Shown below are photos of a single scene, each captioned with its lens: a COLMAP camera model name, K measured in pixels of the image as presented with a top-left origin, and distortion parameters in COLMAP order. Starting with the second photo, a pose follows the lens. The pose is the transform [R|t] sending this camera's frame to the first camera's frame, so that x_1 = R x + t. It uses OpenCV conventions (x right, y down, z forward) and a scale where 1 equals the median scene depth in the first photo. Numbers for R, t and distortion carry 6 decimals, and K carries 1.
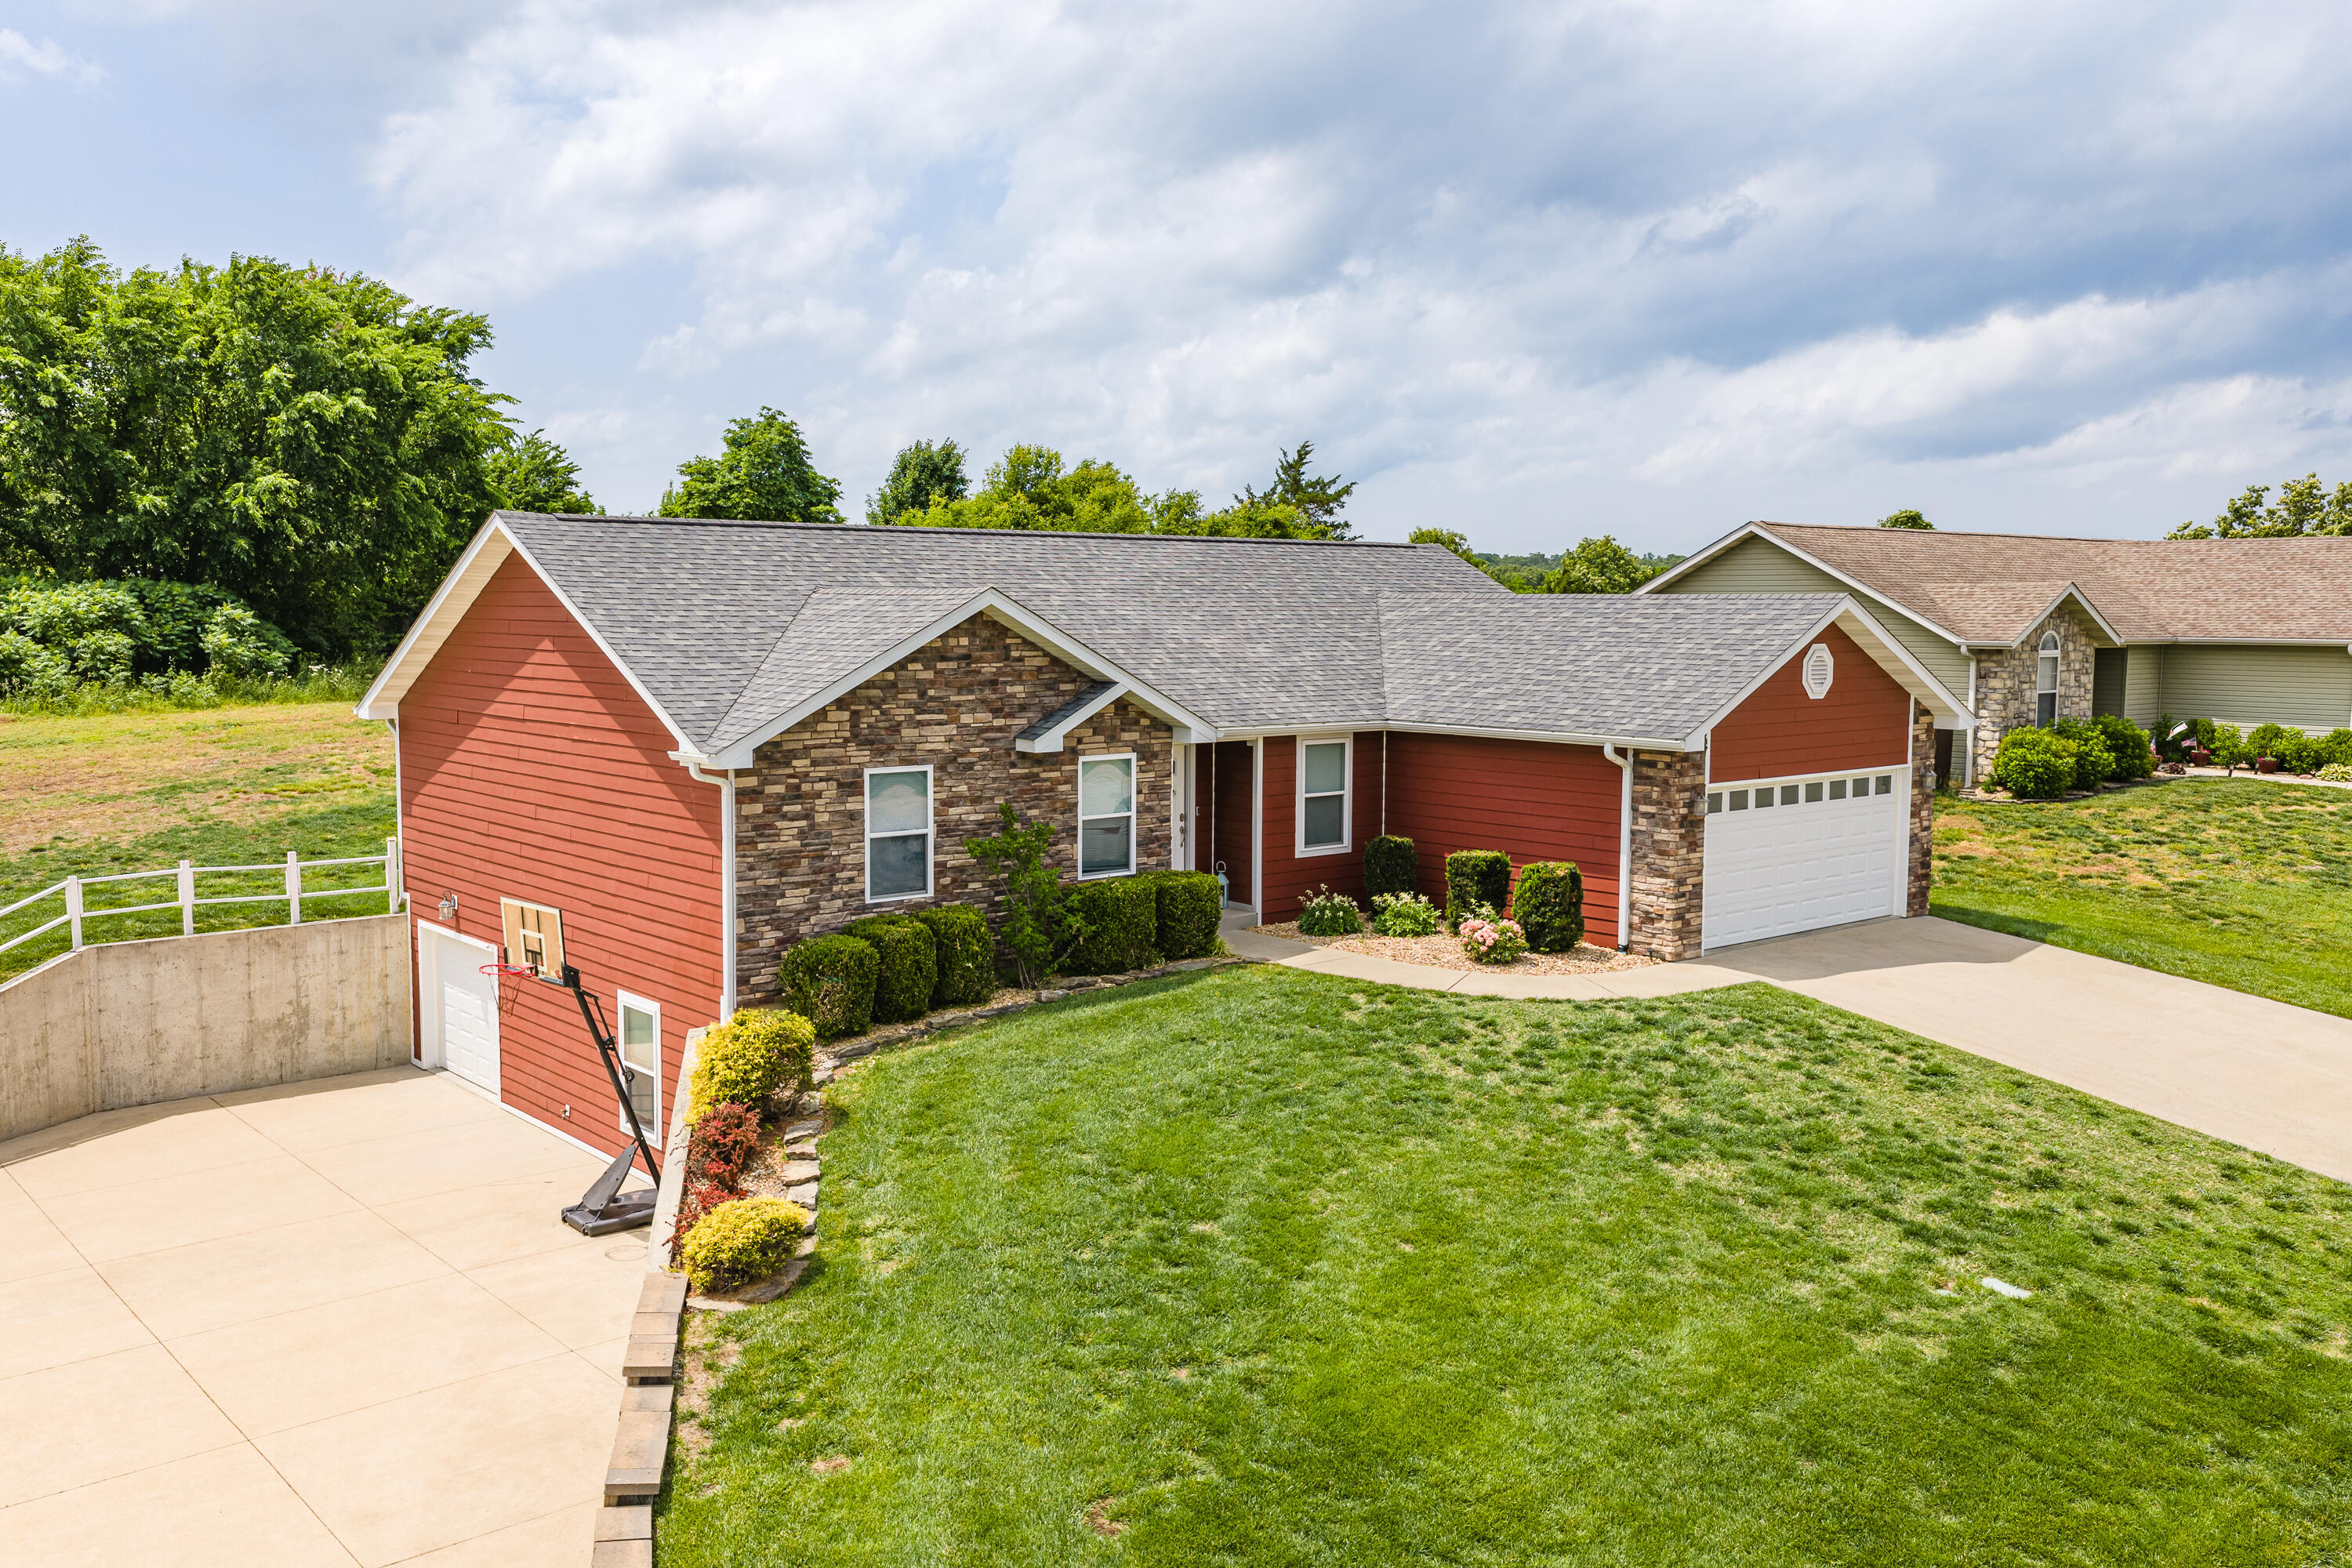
lens RADIAL K [[1886.3, 0, 1163.2], [0, 1886.3, 787.9], [0, 0, 1]] dist [0.036757, -0.014231]
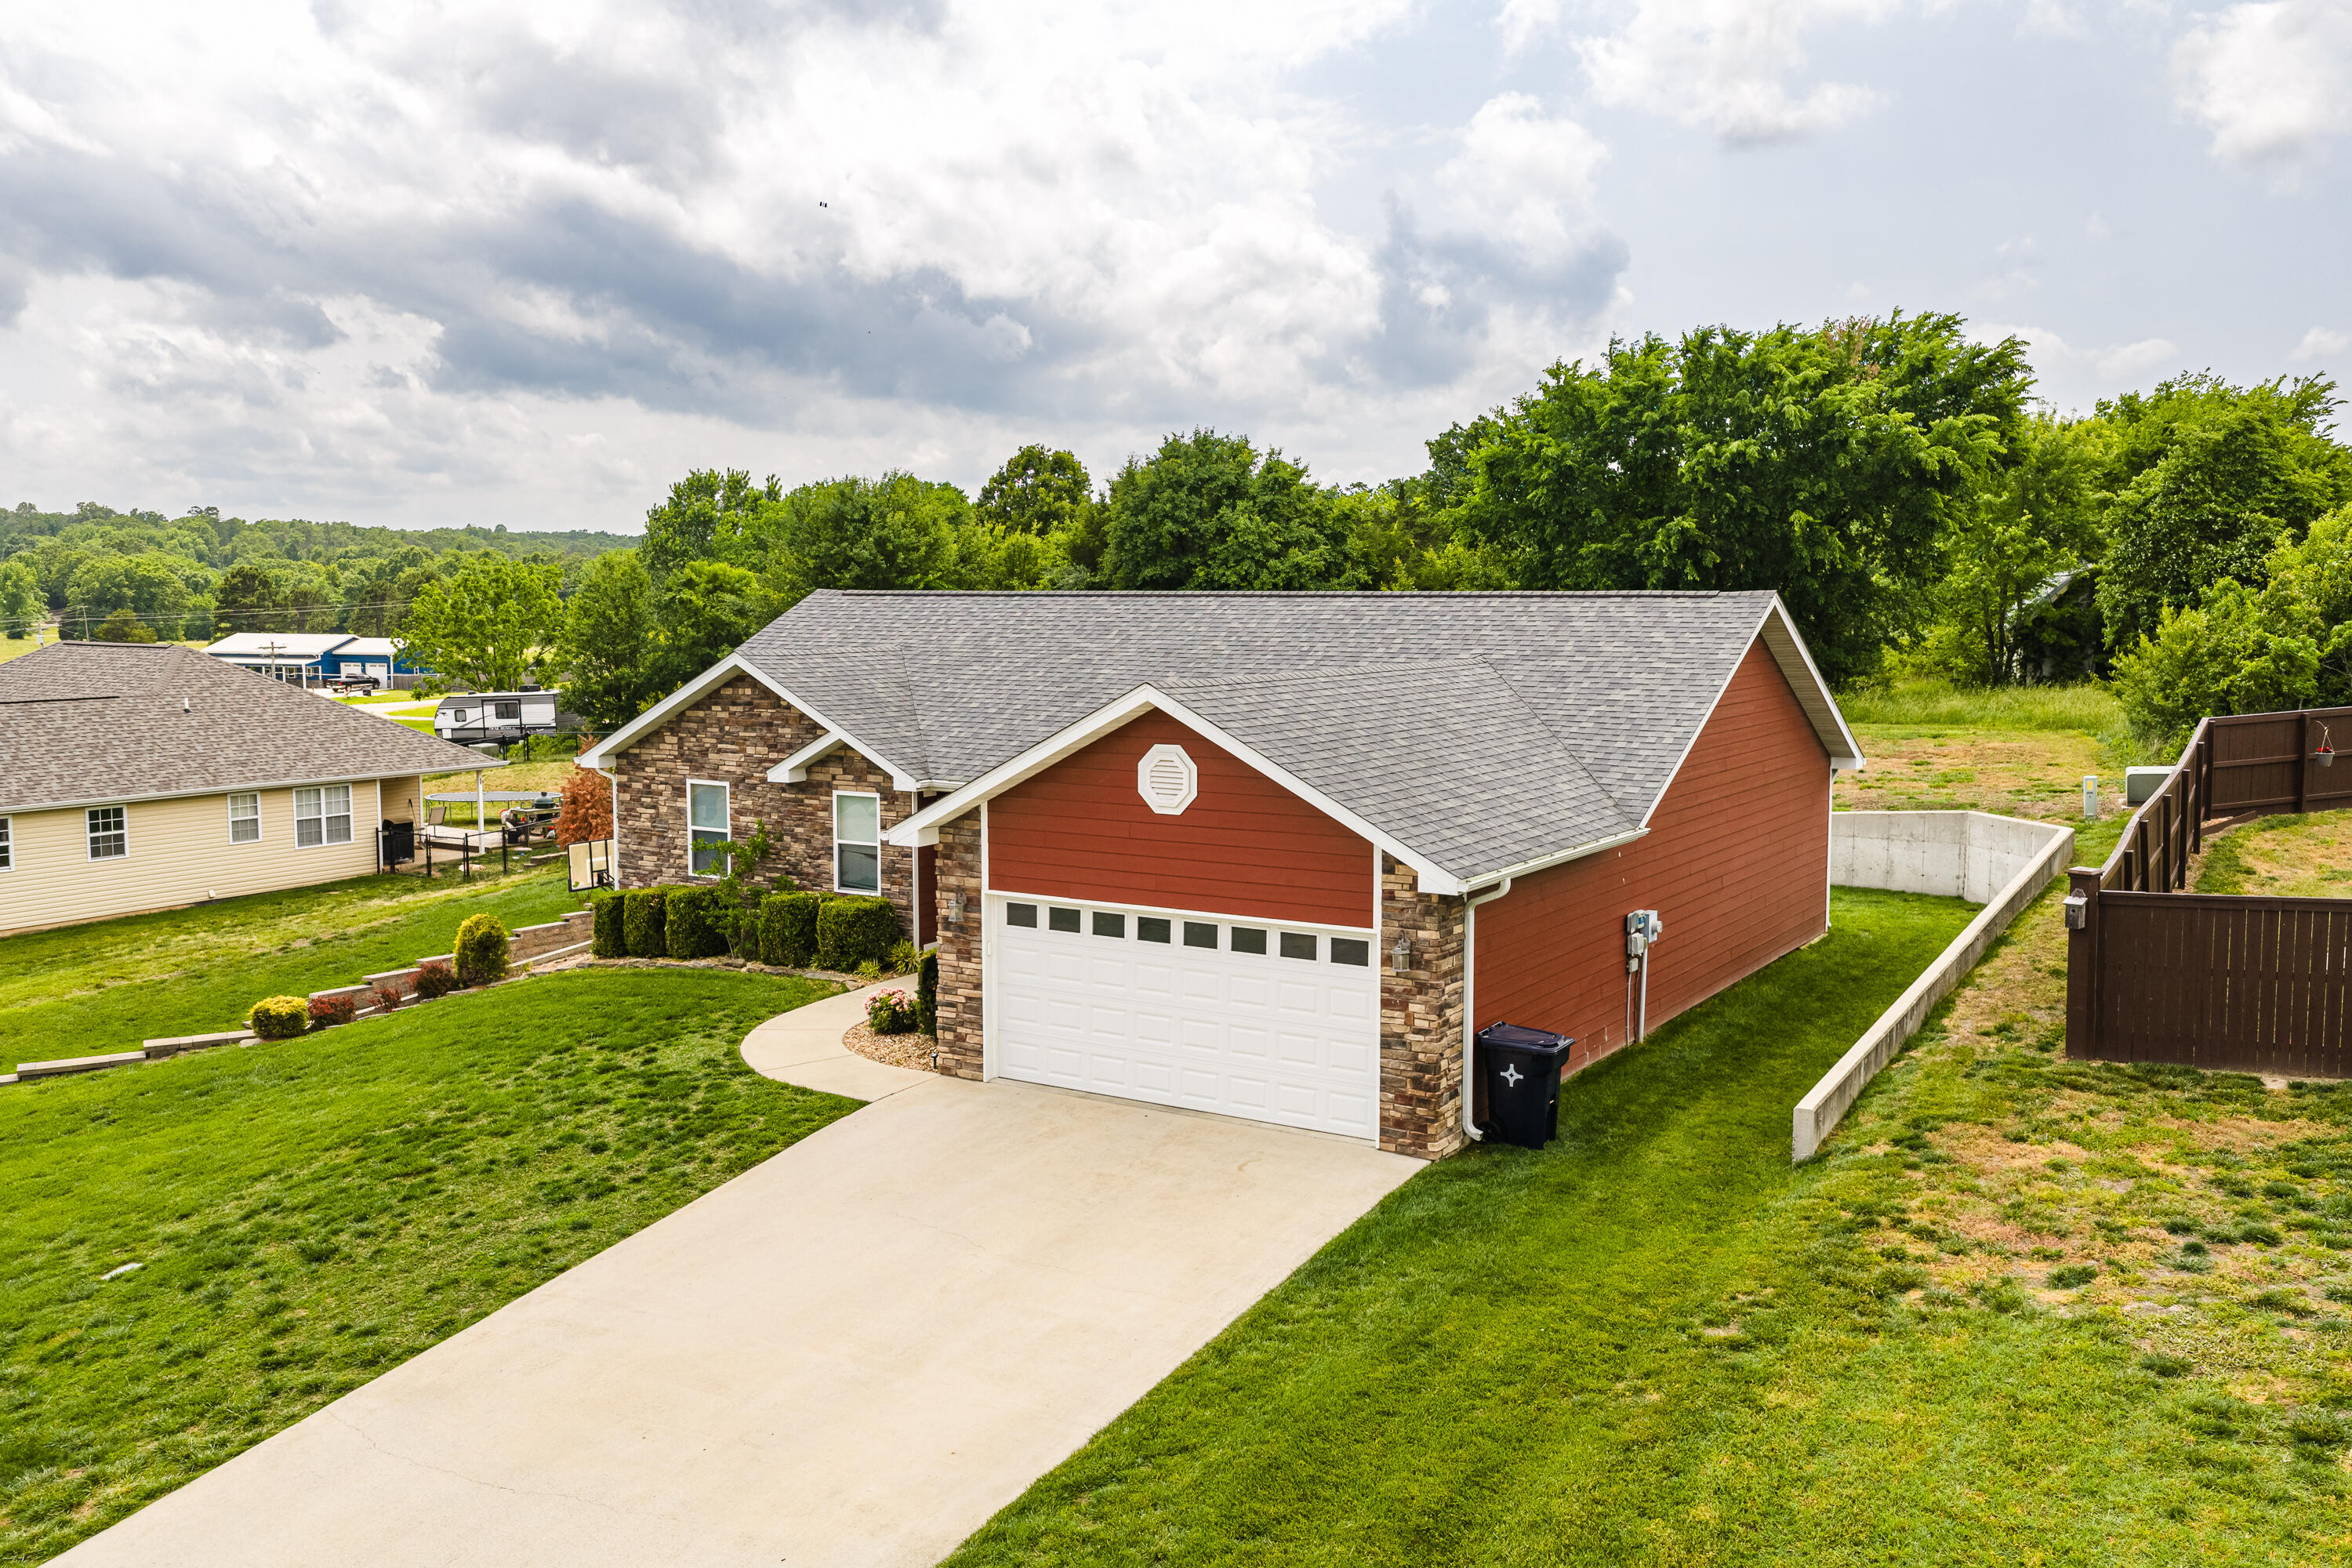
lens RADIAL K [[1886.3, 0, 1176.7], [0, 1886.3, 783.2], [0, 0, 1]] dist [0.036757, -0.014231]
pose [[0.320076, 0.089842, -0.943122, 1.251142], [-0.092085, 0.993730, 0.063411, -0.126436], [0.942906, 0.066551, 0.326343, 0.864055]]
